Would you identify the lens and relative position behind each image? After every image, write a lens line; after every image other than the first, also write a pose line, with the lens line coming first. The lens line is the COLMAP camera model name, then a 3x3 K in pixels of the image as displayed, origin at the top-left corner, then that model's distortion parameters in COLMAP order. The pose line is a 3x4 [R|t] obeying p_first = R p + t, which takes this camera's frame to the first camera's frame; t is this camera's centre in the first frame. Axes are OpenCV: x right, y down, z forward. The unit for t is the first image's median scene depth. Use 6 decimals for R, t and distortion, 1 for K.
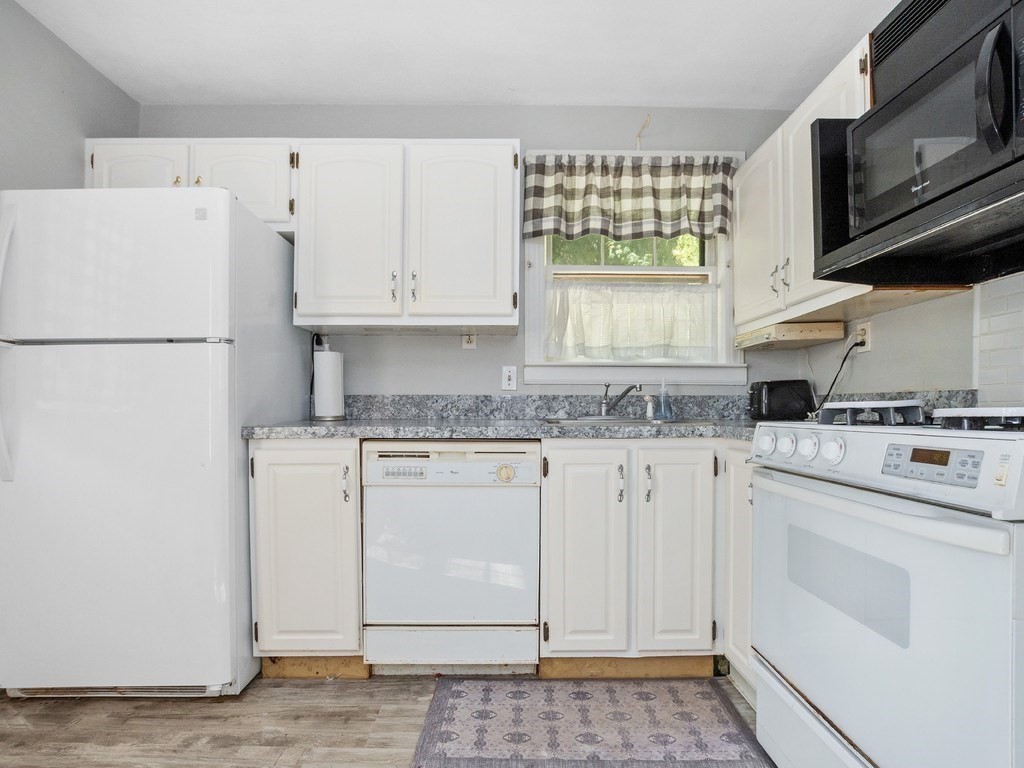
lens RADIAL K [[496.5, 0, 518.7], [0, 496.5, 404.4], [0, 0, 1]] dist [-0.025527, 0.000647]
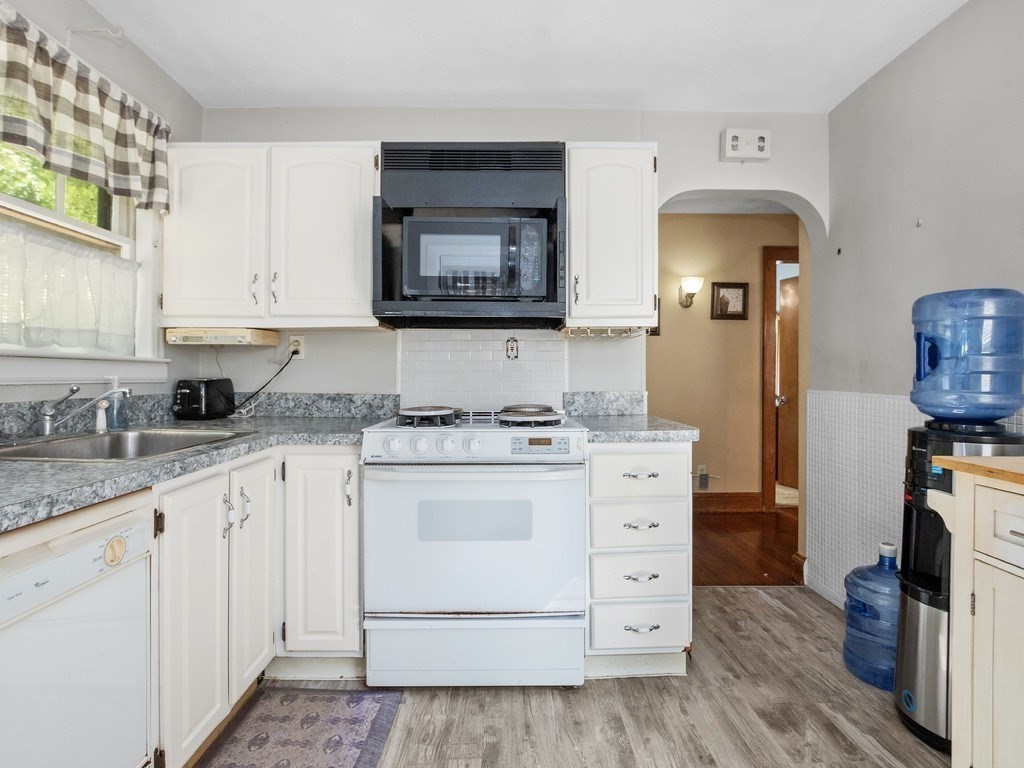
lens RADIAL K [[507.0, 0, 492.8], [0, 507.0, 378.0], [0, 0, 1]] dist [-0.038226, 0.009059]
pose [[0.045578, -0.004268, 0.998952, -0.580299], [-0.008037, 0.999957, 0.004639, -0.075986], [-0.998928, -0.008240, 0.045542, 0.490298]]
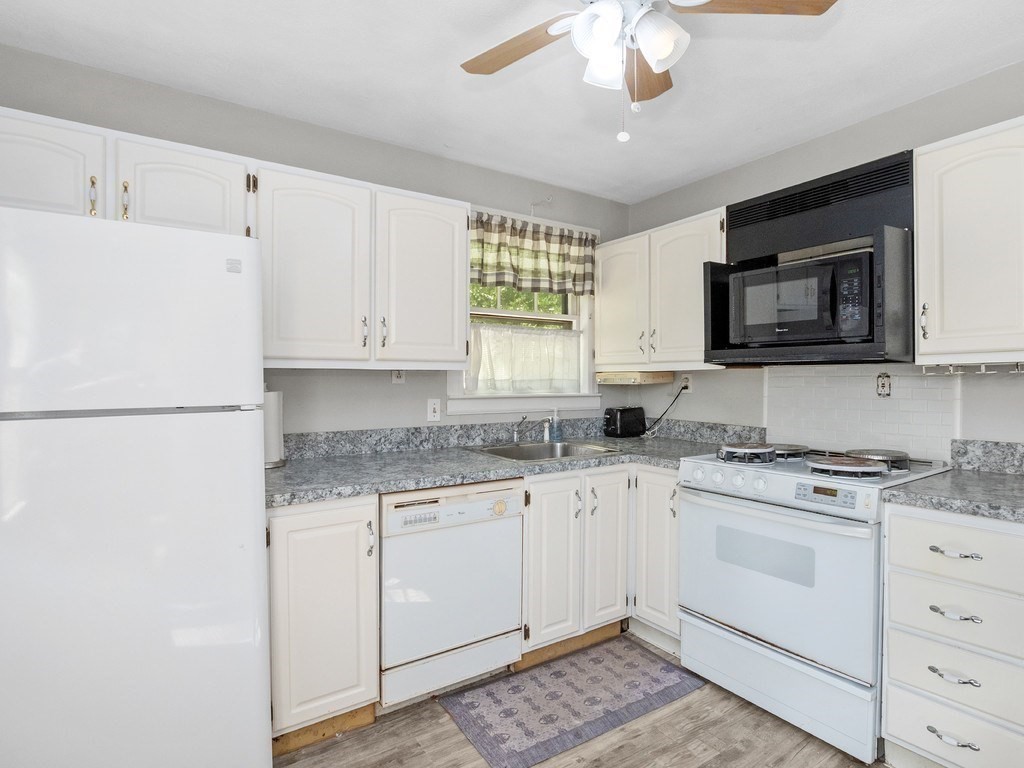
lens RADIAL K [[508.6, 0, 516.6], [0, 508.6, 387.0], [0, 0, 1]] dist [-0.024316, 0.000826]
pose [[0.849207, -0.005114, 0.528036, -0.599896], [-0.001567, 0.999924, 0.012204, -0.156085], [-0.528059, -0.011192, 0.849134, -0.042768]]
